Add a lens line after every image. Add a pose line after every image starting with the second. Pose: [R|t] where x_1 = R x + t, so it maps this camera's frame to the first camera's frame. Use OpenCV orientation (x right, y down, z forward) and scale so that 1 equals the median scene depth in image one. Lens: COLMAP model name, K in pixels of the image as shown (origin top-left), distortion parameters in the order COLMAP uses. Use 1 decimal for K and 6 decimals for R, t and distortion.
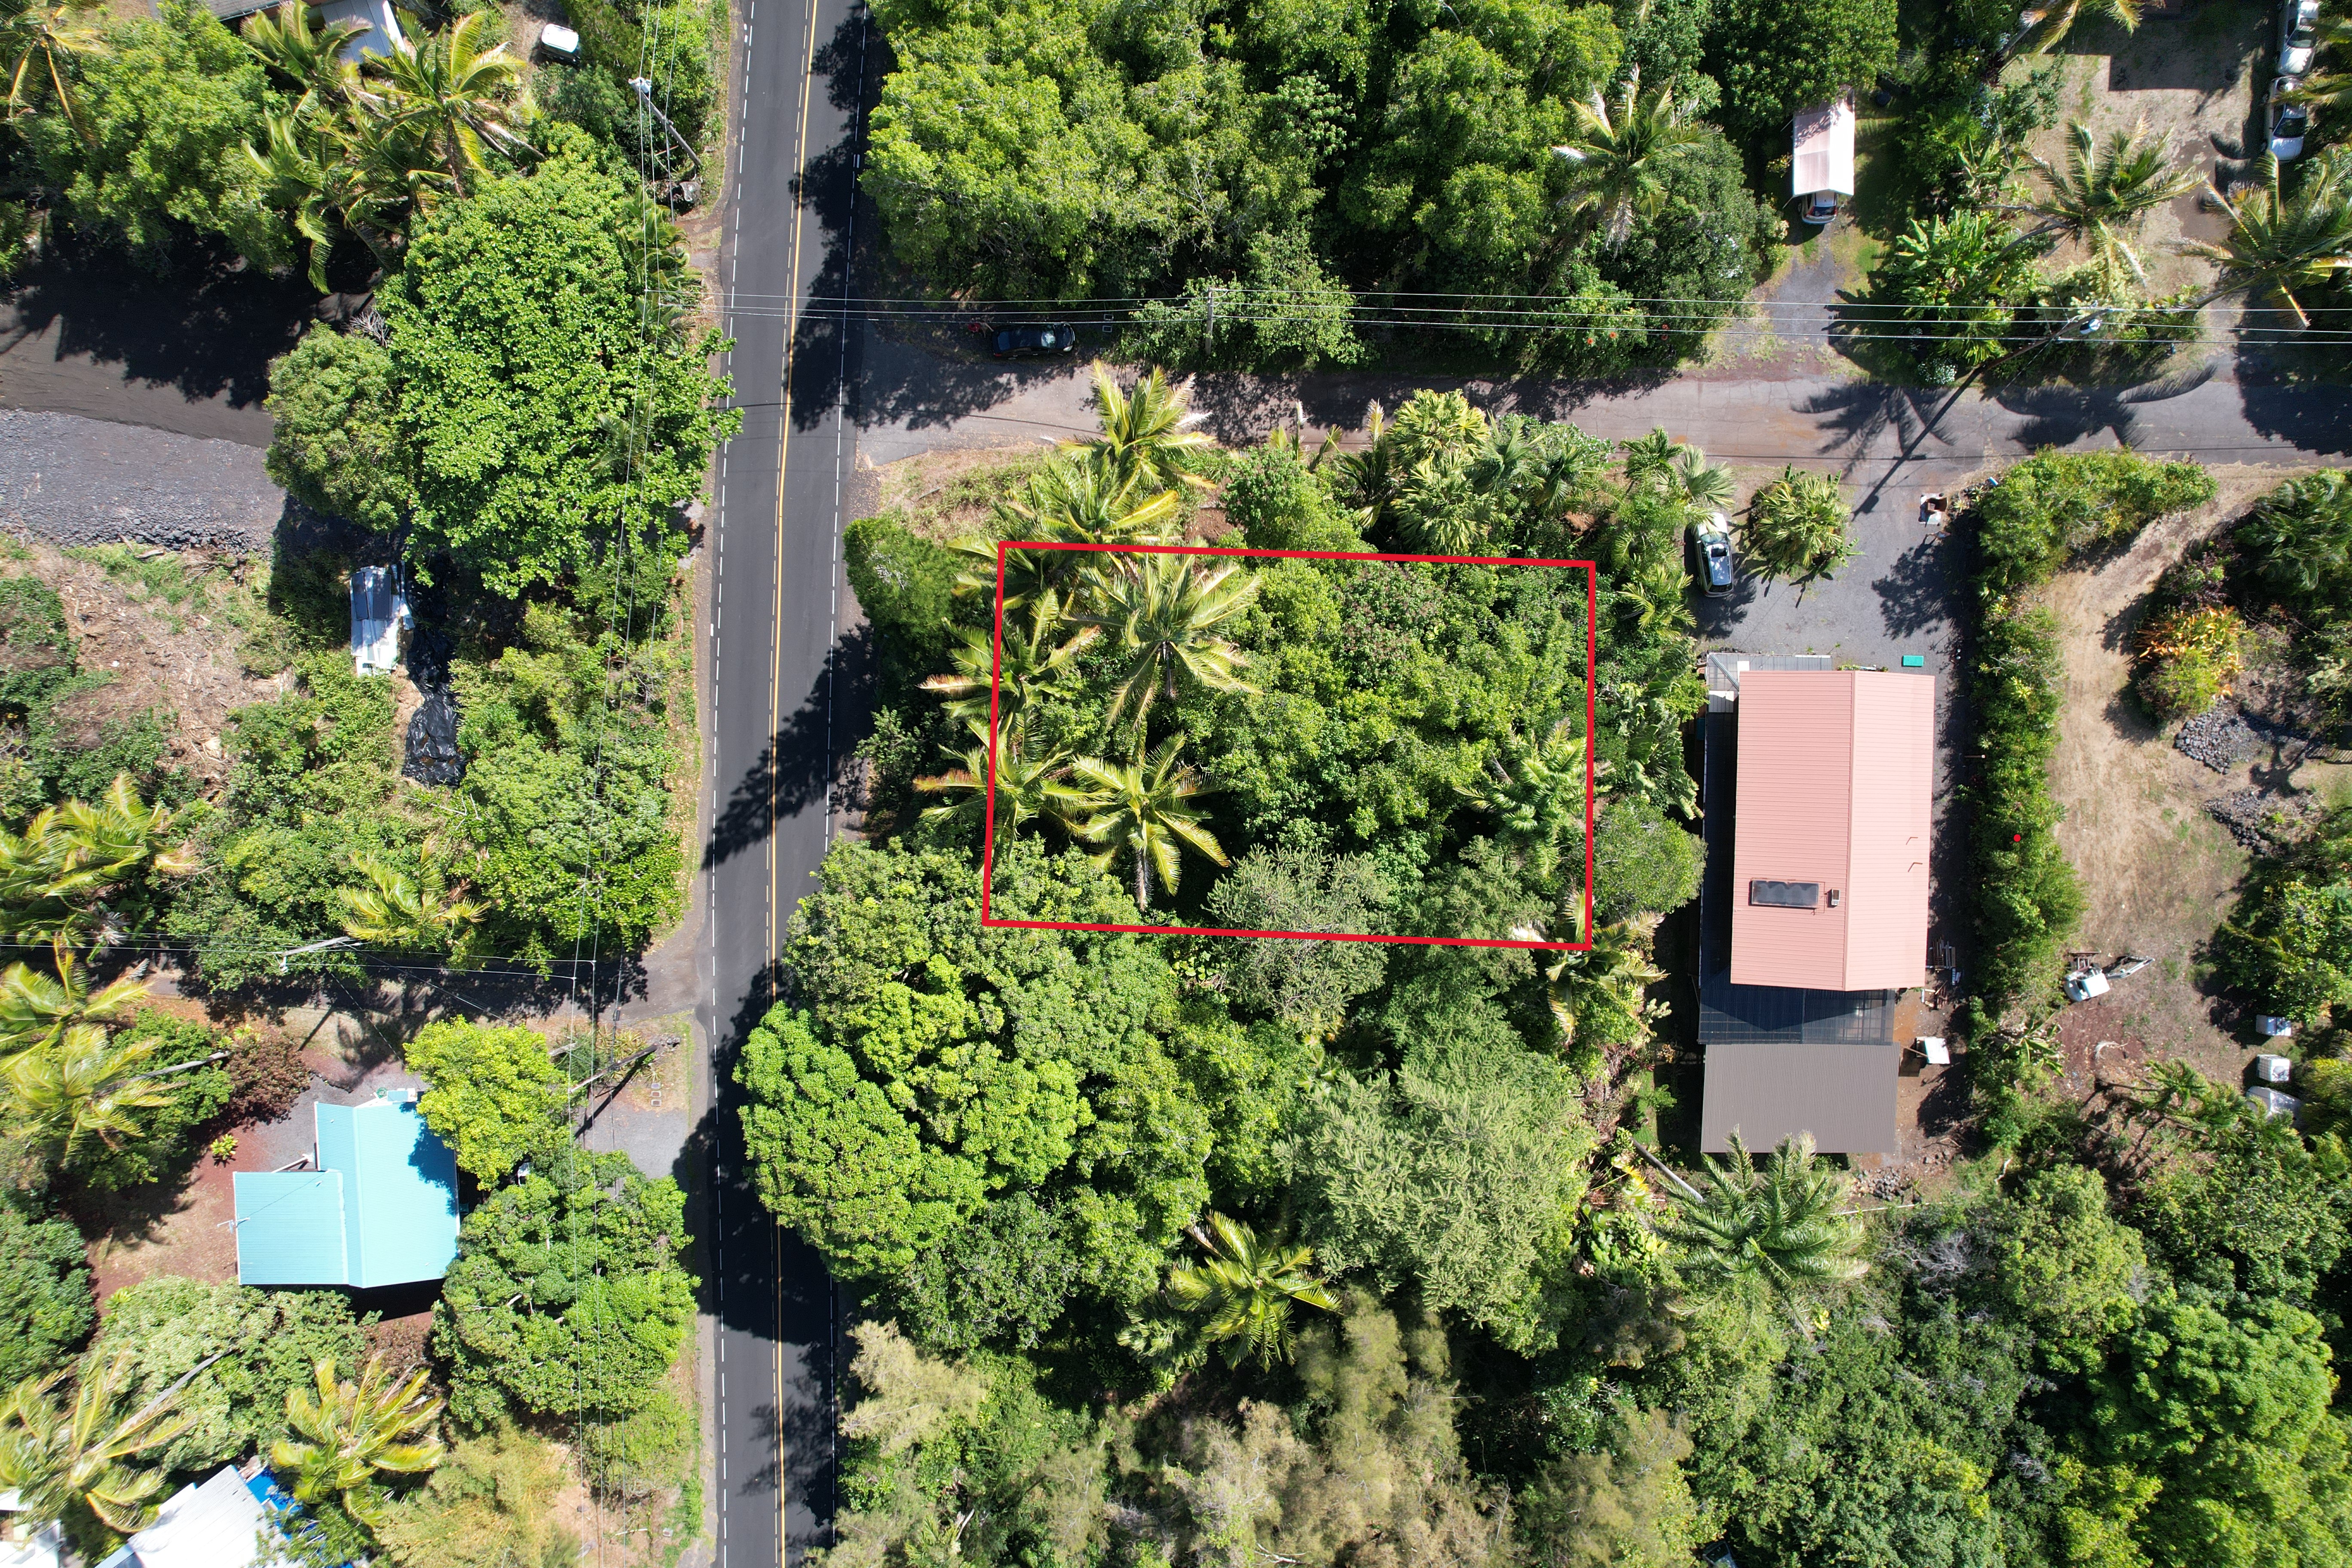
lens RADIAL K [[1481.2, 0, 1176.0], [0, 1481.2, 784.0], [0, 0, 1]] dist [-0.092828, 0.074660]
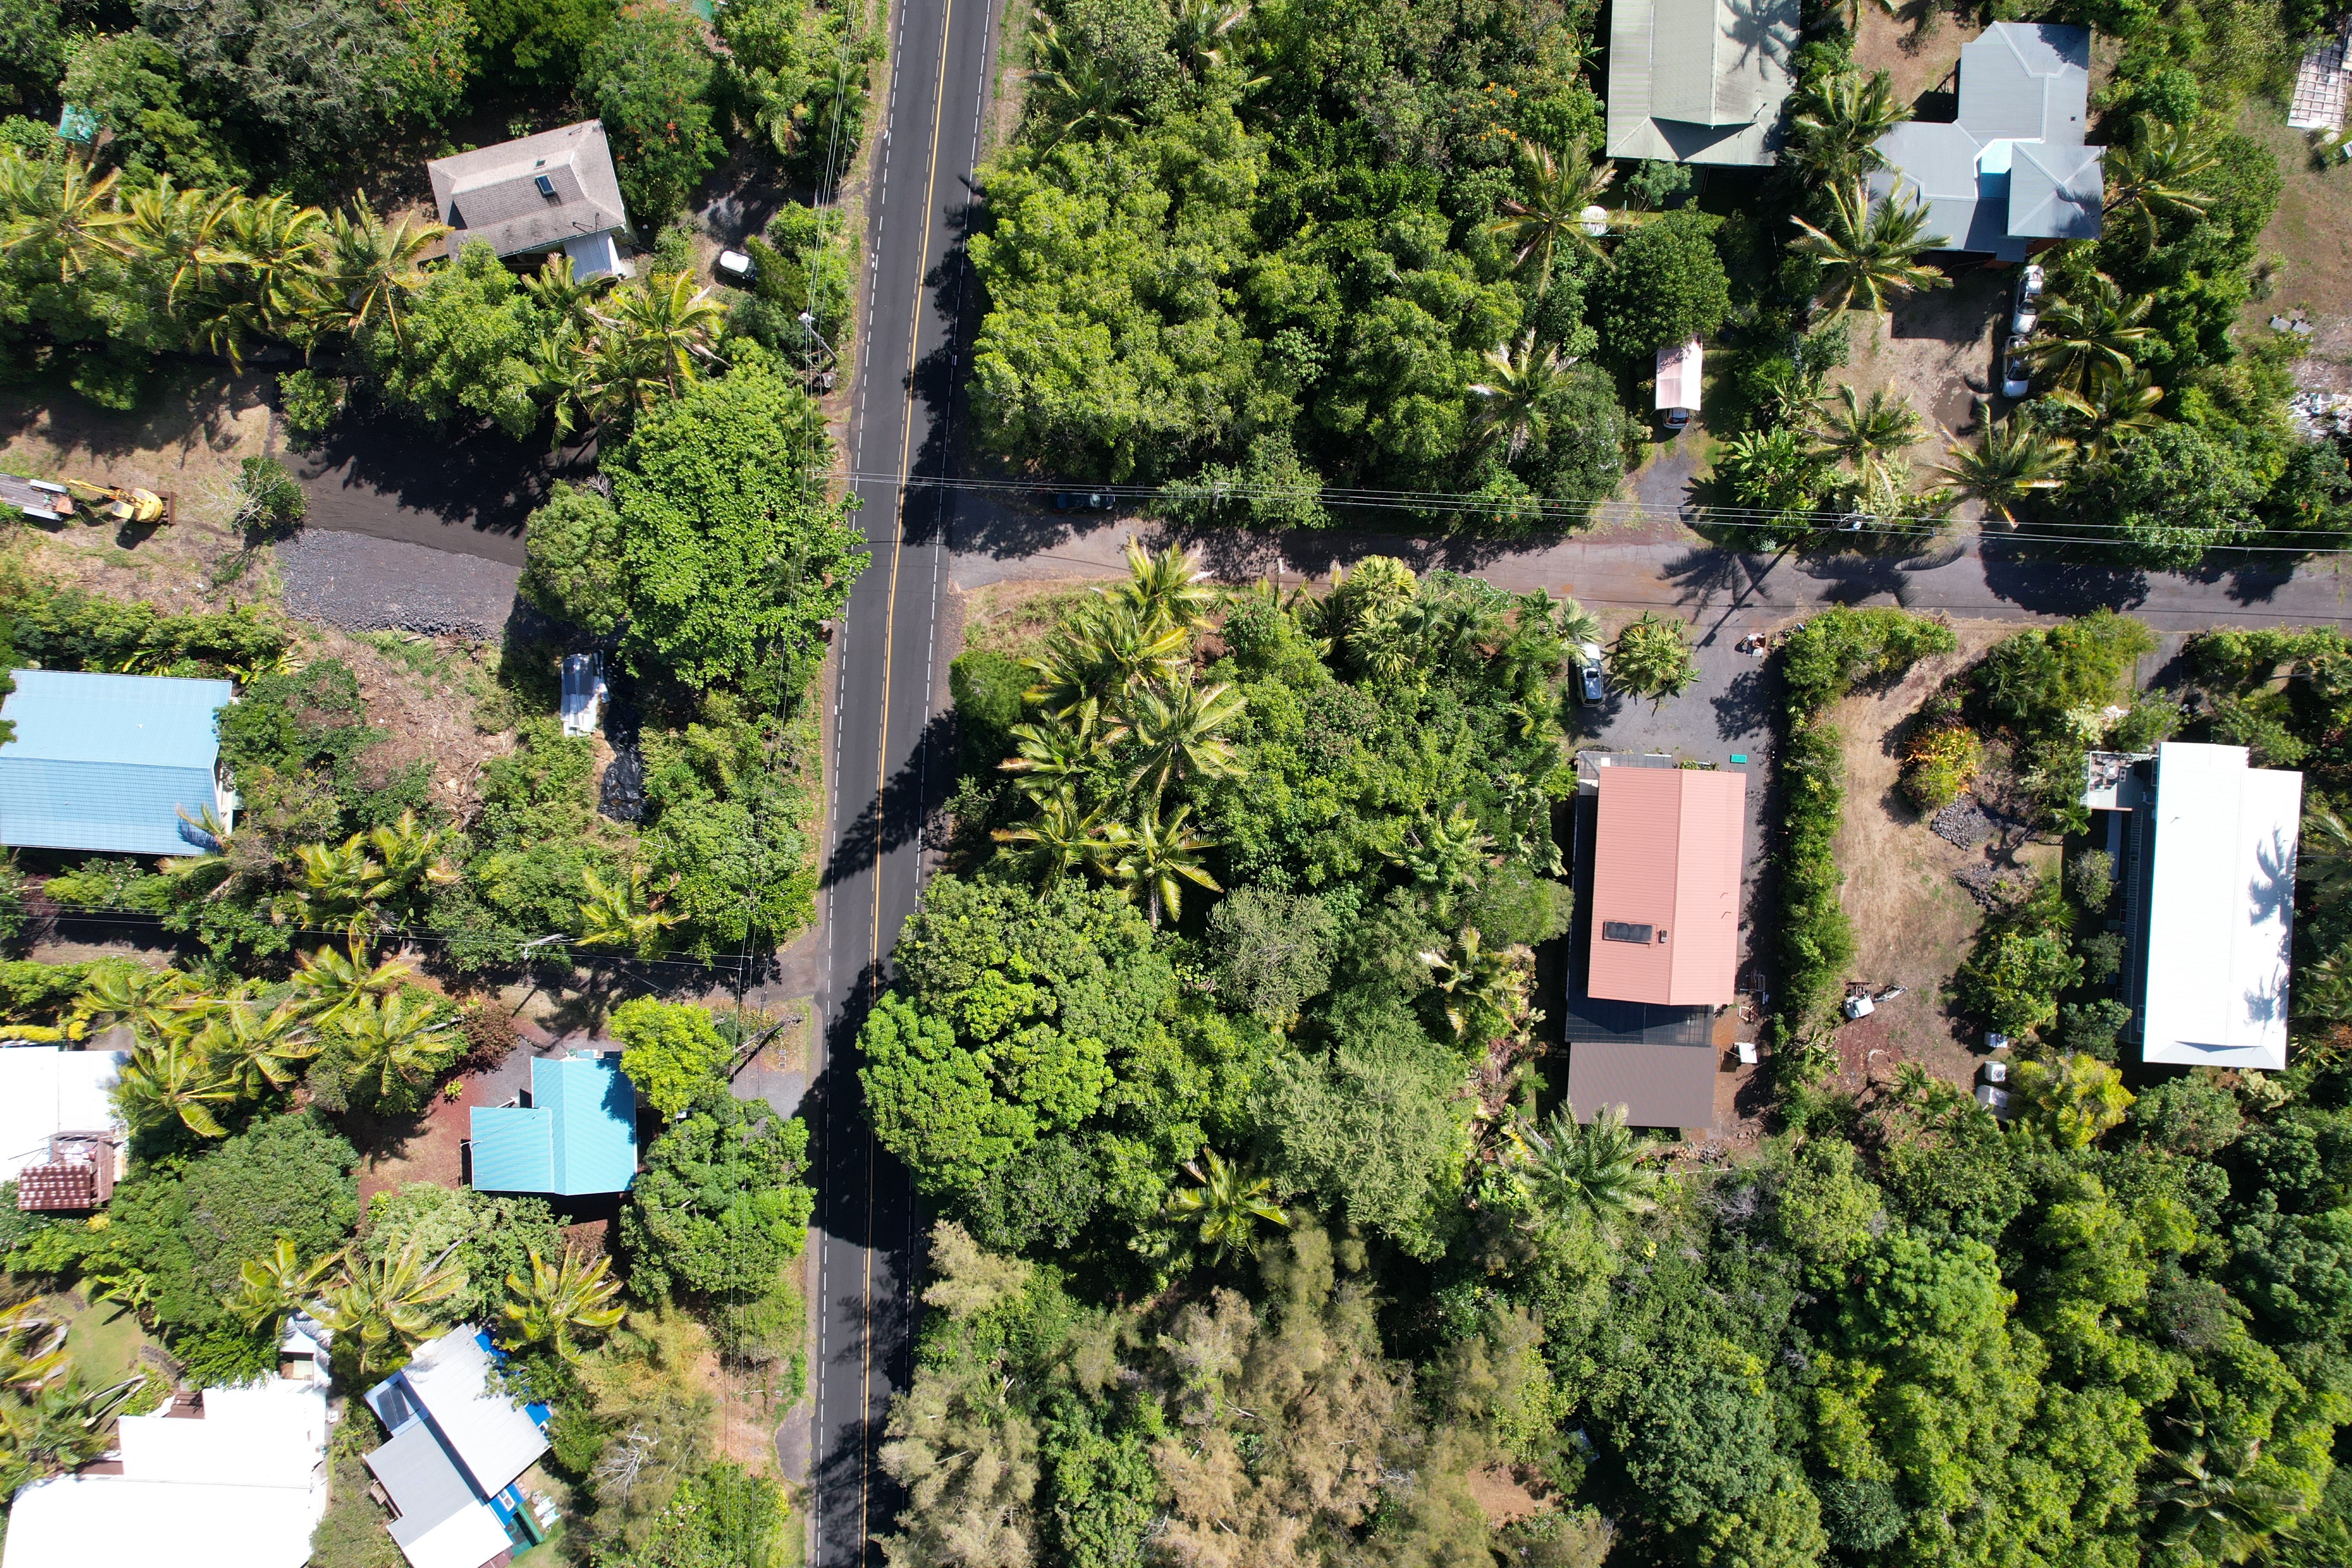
lens RADIAL K [[1481.2, 0, 1176.0], [0, 1481.2, 784.0], [0, 0, 1]] dist [-0.092828, 0.074660]
pose [[0.999600, 0.028288, -0.000037, -0.006473], [-0.028287, 0.999575, -0.007096, -0.040741], [-0.000164, 0.007094, 0.999975, -0.363757]]
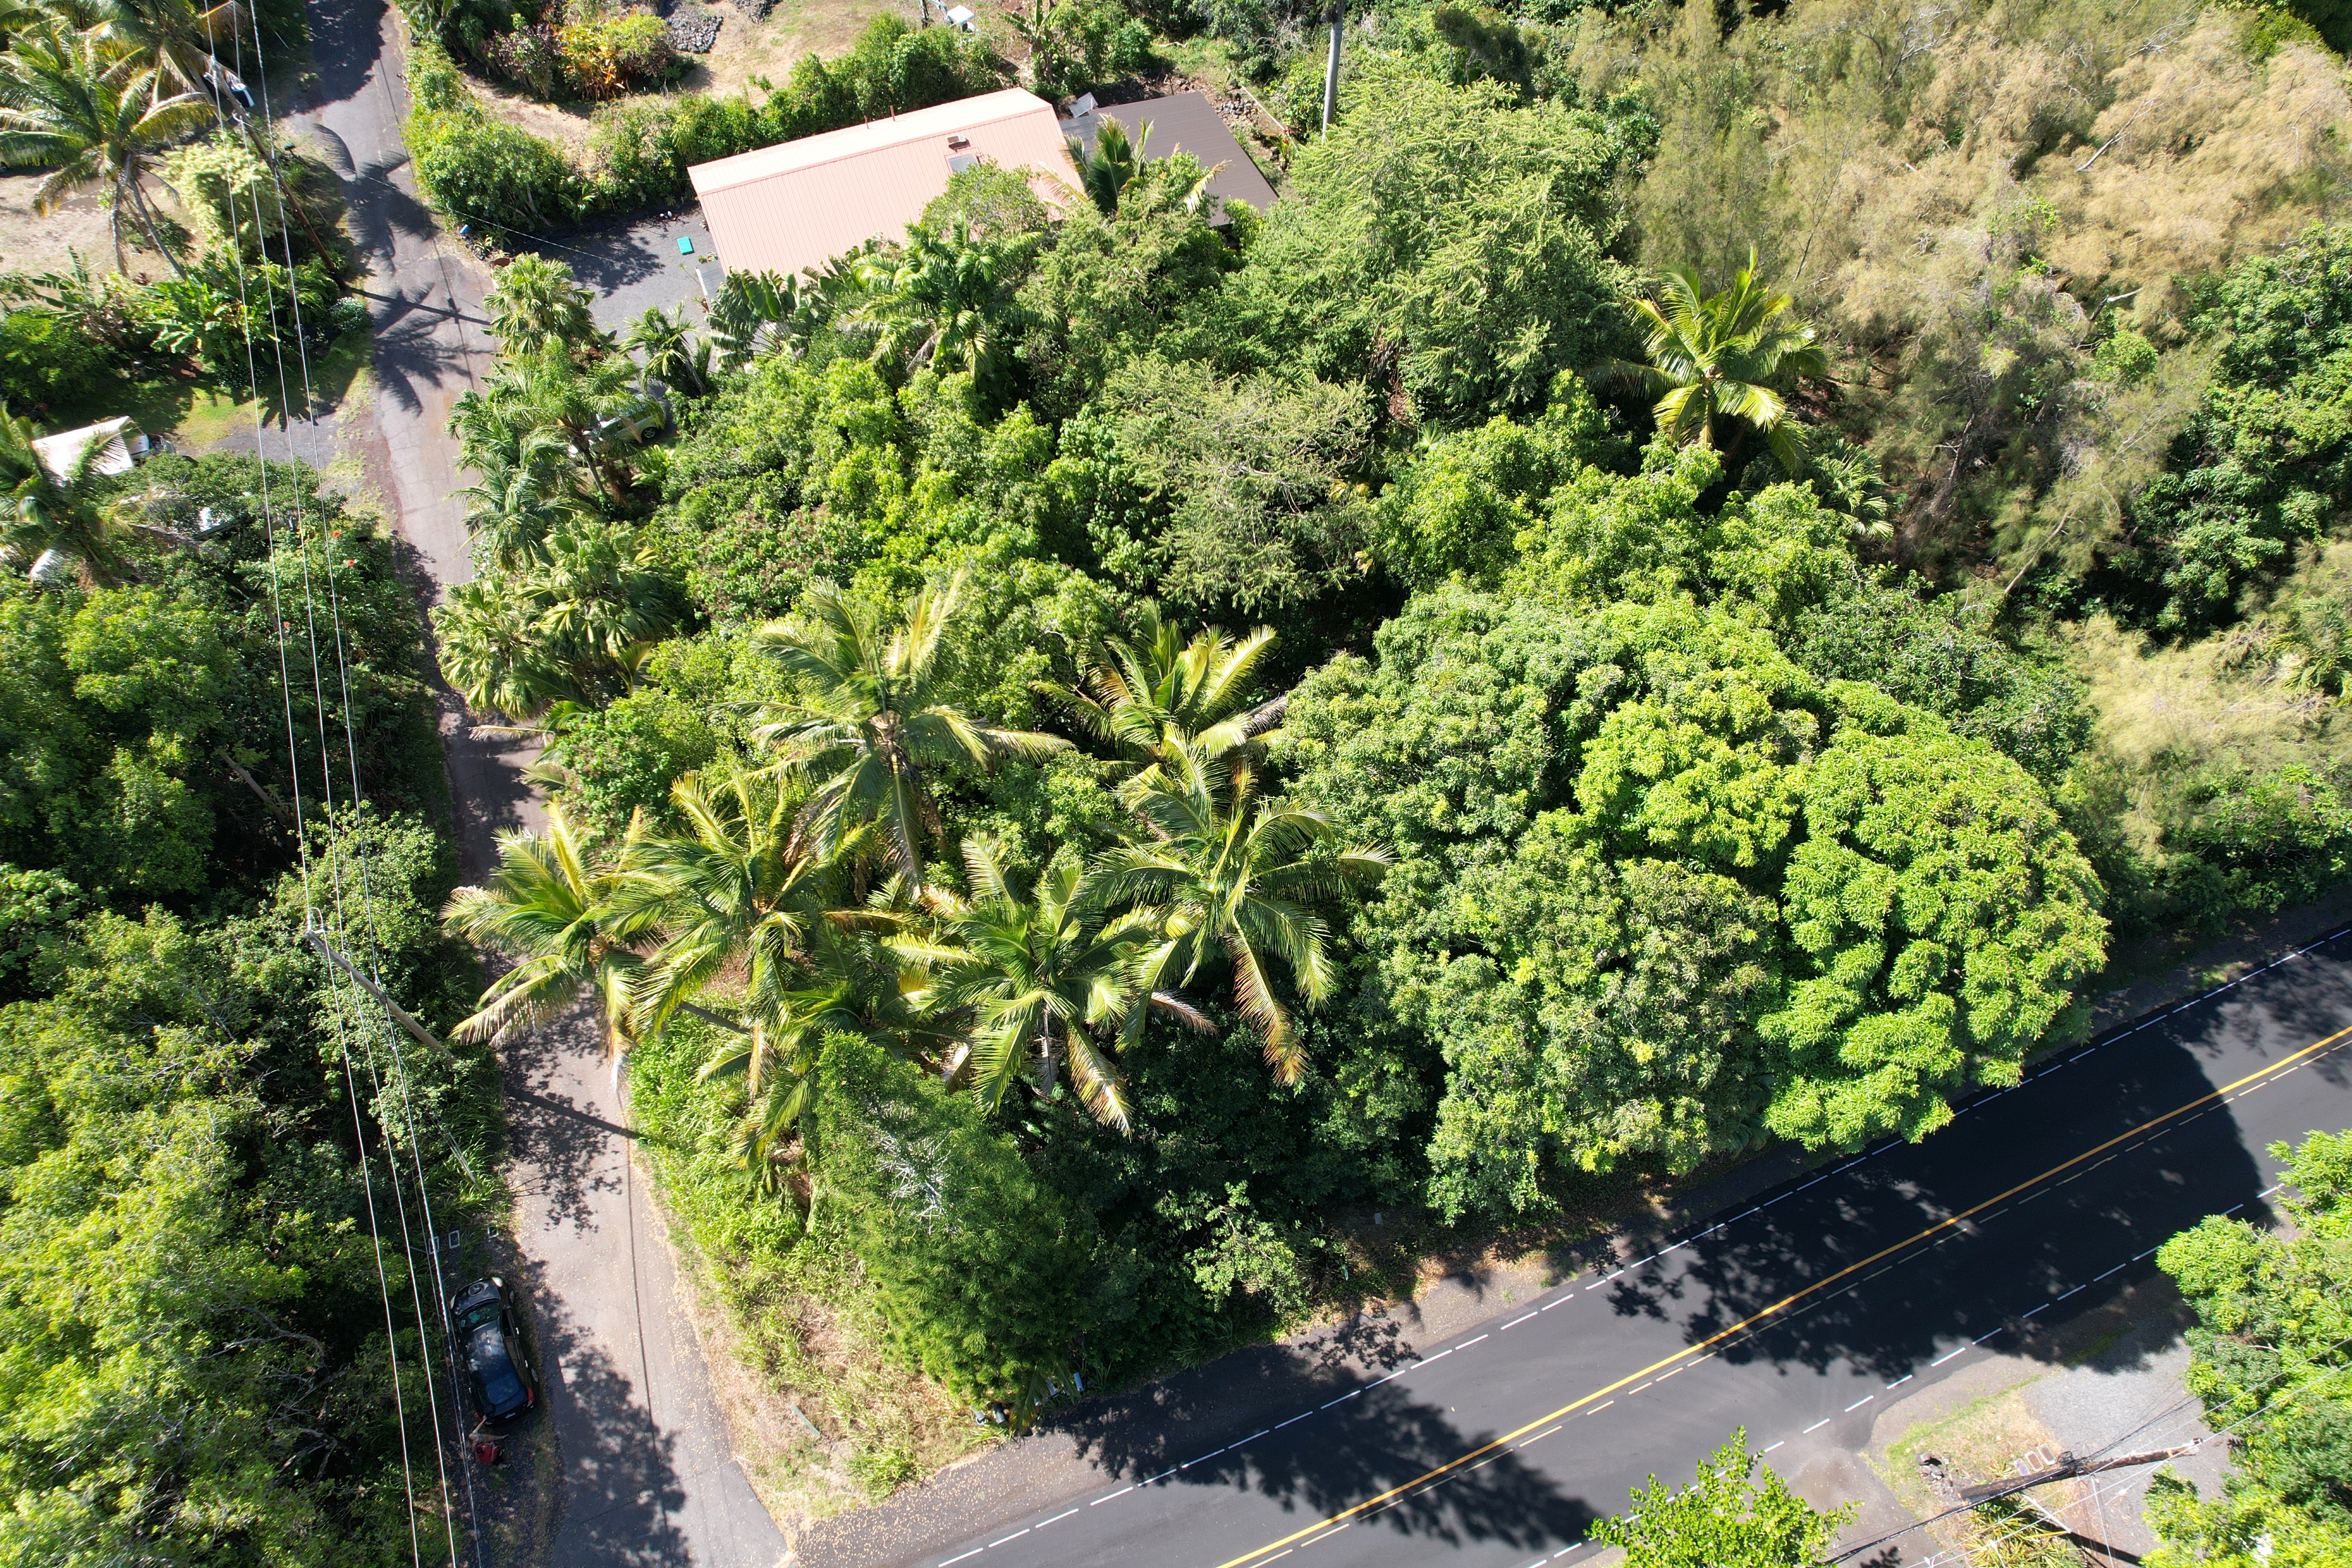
lens RADIAL K [[1481.2, 0, 1176.0], [0, 1481.2, 784.0], [0, 0, 1]] dist [-0.092828, 0.074660]
pose [[-0.395081, -0.781100, 0.483523, -0.321953], [0.918604, -0.340953, 0.199793, -0.106384], [0.008801, 0.523101, 0.852225, 0.450631]]
